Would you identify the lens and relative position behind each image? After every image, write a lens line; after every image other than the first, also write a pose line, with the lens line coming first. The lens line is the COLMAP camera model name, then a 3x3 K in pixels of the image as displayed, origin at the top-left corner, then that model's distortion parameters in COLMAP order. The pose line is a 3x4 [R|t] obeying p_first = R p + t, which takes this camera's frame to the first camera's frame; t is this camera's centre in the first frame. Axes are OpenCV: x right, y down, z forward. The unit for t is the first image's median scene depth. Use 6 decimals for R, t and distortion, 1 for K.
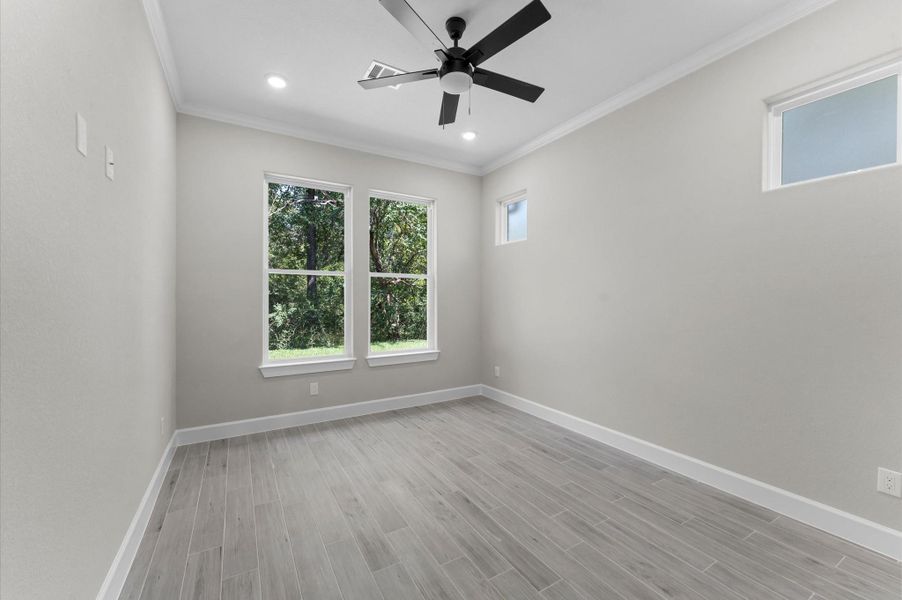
lens RADIAL K [[357.1, 0, 447.2], [0, 357.1, 301.5], [0, 0, 1]] dist [0.000902, 0.000067]
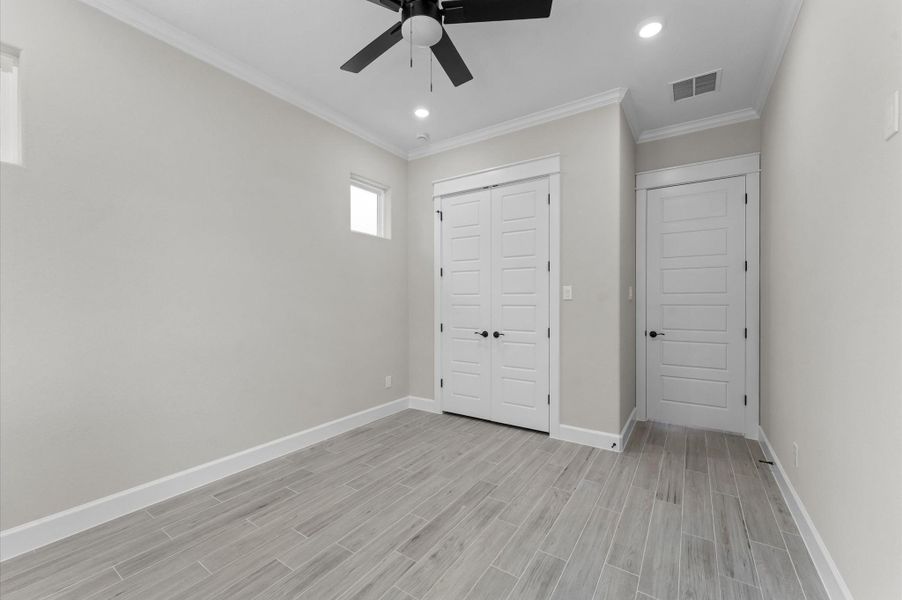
lens RADIAL K [[357.1, 0, 447.2], [0, 357.1, 301.5], [0, 0, 1]] dist [0.000902, 0.000067]
pose [[-0.416456, -0.007330, 0.909126, -0.707628], [0.009099, 0.999884, 0.012230, -0.010456], [-0.909110, 0.013365, -0.416341, 1.224162]]
